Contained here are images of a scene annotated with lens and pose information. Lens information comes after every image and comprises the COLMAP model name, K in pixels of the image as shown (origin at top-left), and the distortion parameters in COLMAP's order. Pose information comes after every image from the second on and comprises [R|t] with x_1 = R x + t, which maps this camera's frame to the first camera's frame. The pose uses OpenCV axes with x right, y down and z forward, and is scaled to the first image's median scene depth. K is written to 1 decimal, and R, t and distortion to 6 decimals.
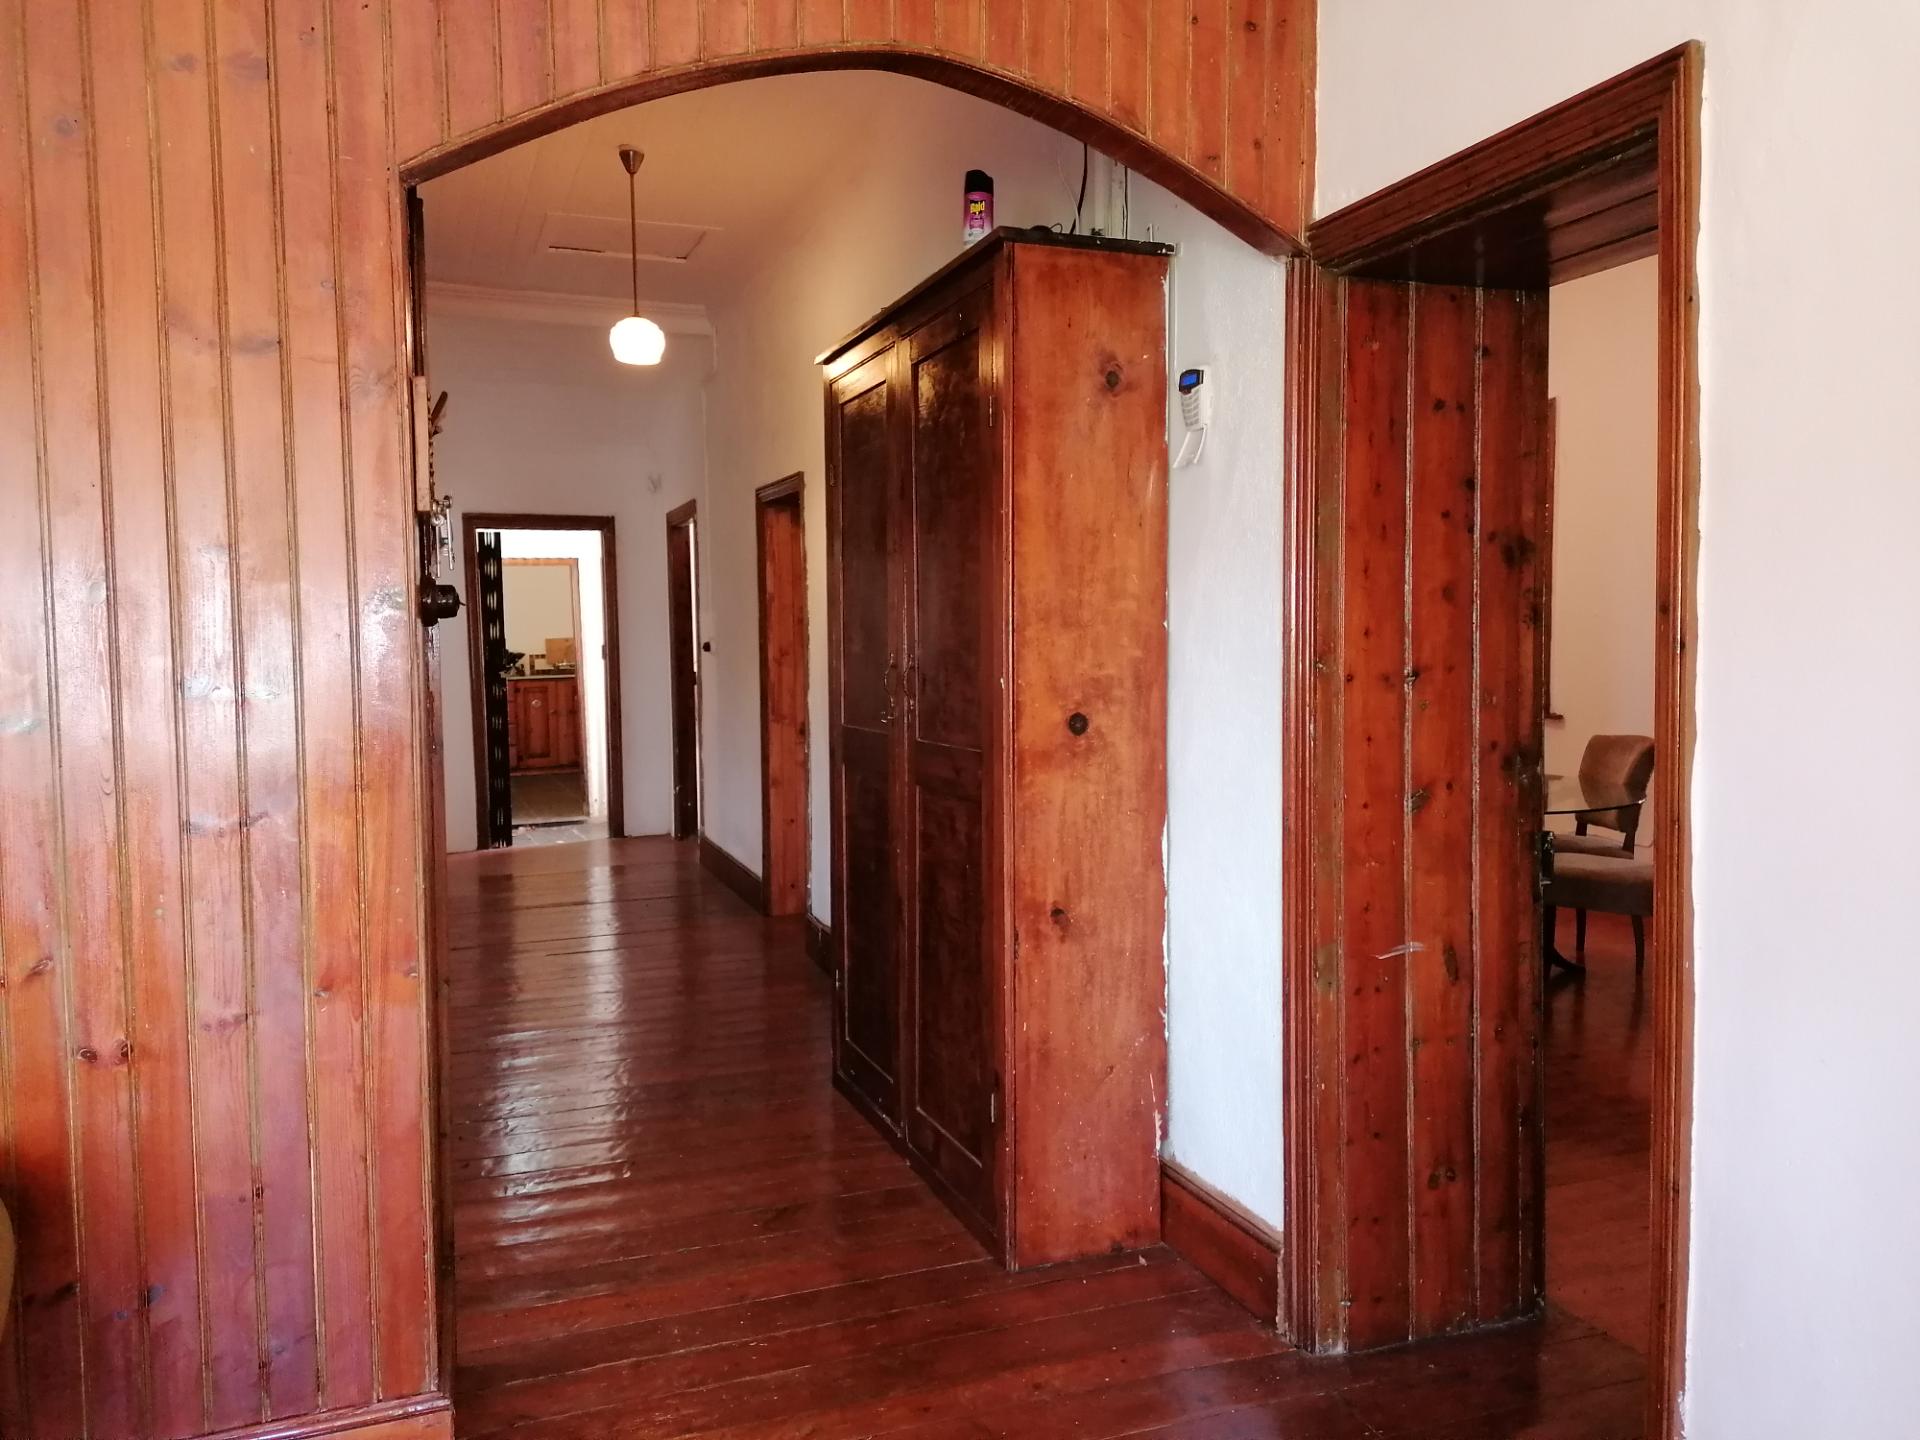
lens RADIAL K [[1442.4, 0, 961.8], [0, 1442.4, 723.8], [0, 0, 1]] dist [0.086180, -0.103828]
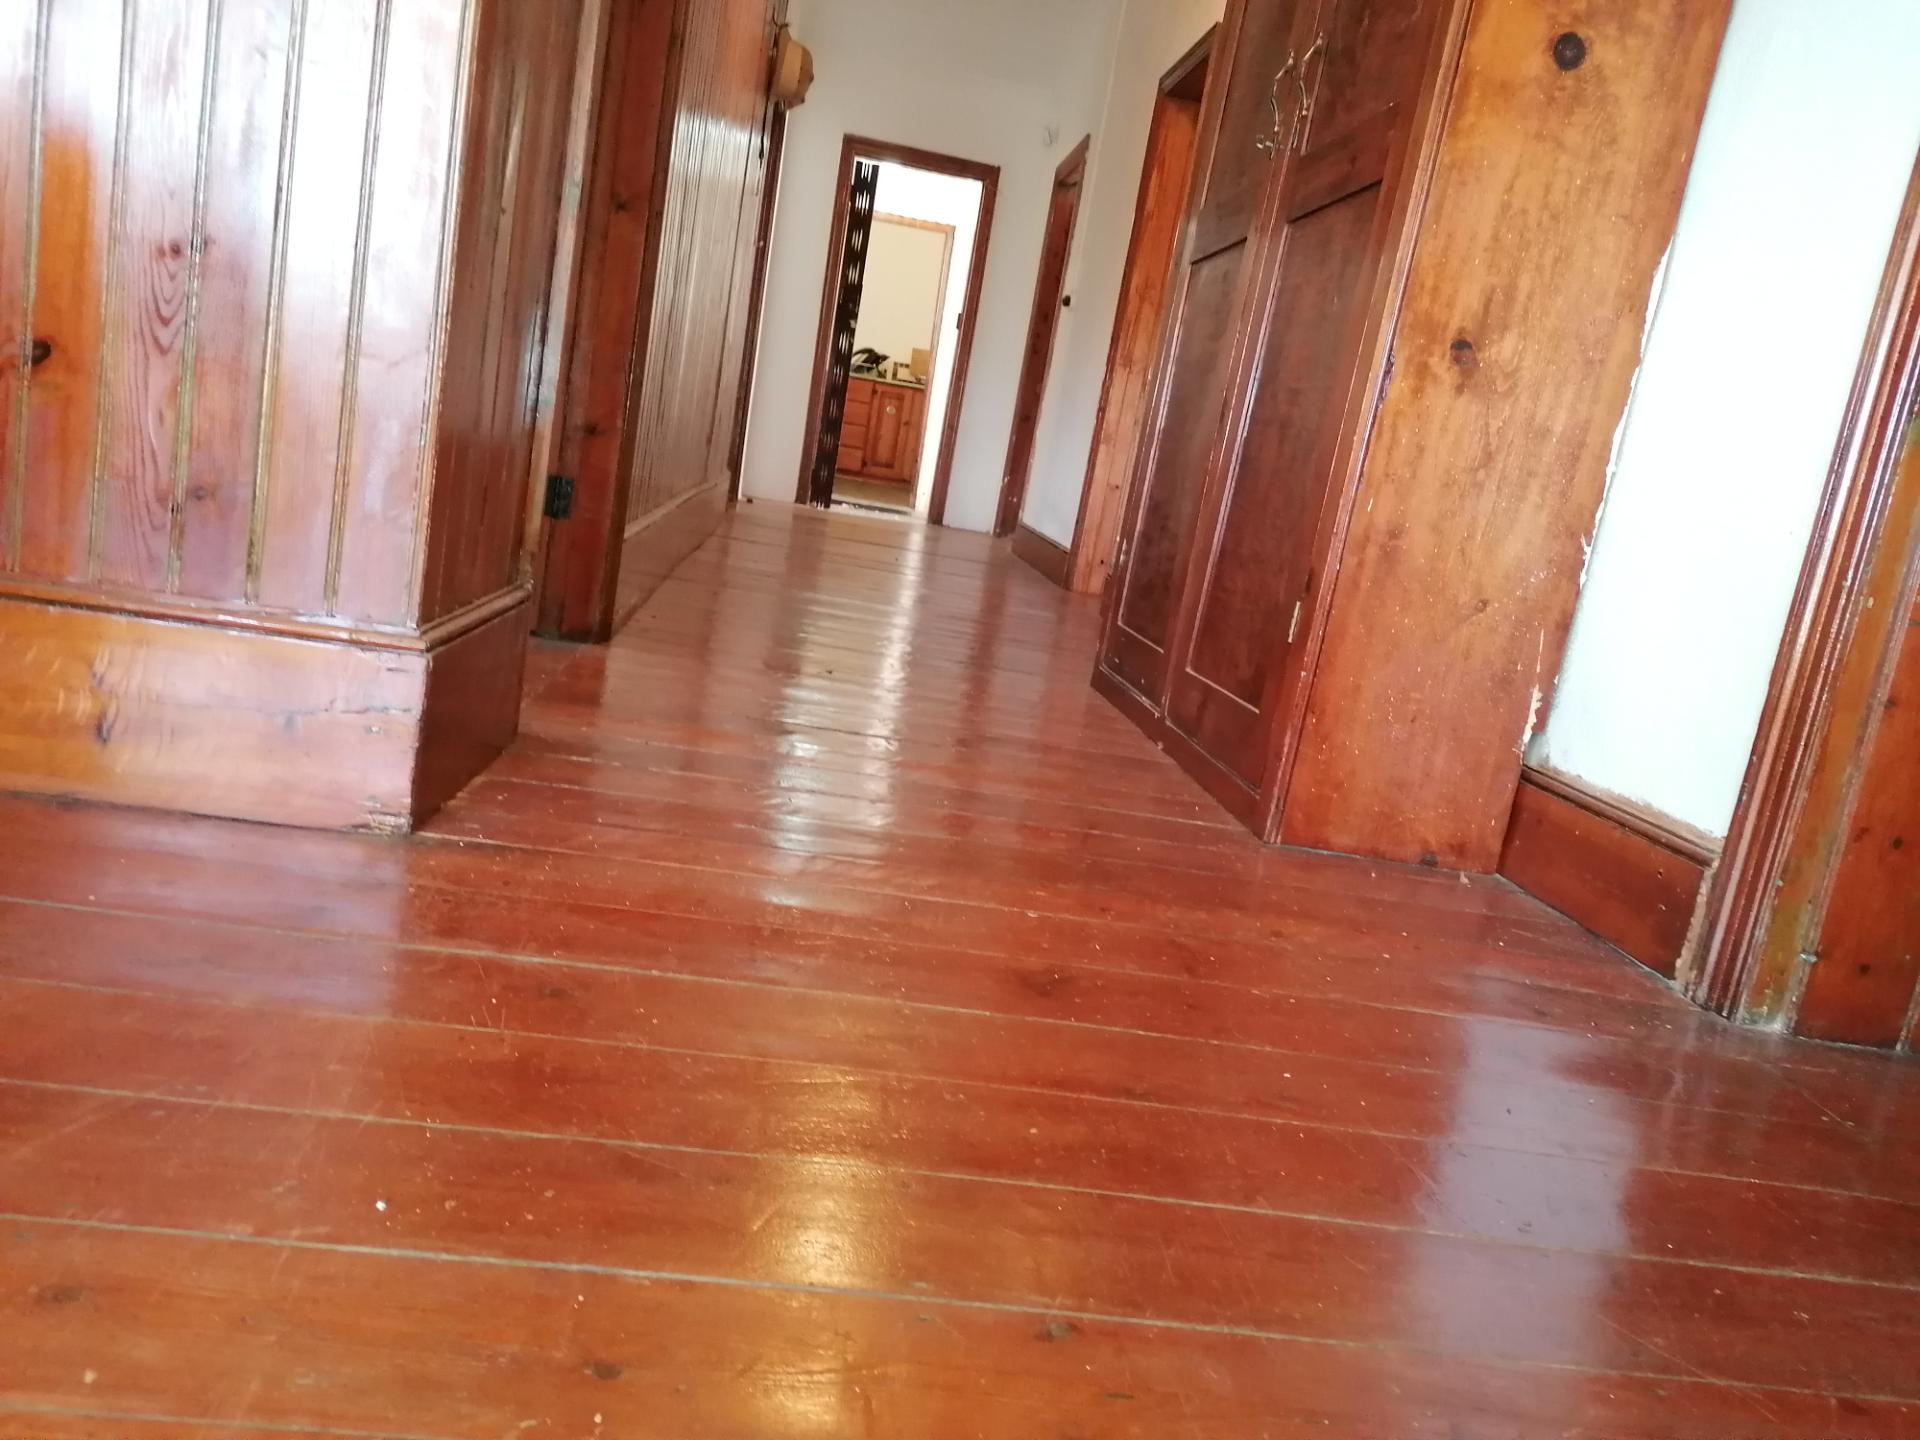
lens RADIAL K [[1442.4, 0, 941.9], [0, 1442.4, 718.3], [0, 0, 1]] dist [0.086180, -0.103828]
pose [[0.947876, 0.219549, -0.230933, 0.031858], [-0.194635, 0.972760, 0.125918, 0.253455], [0.252287, -0.074407, 0.964787, 0.276869]]
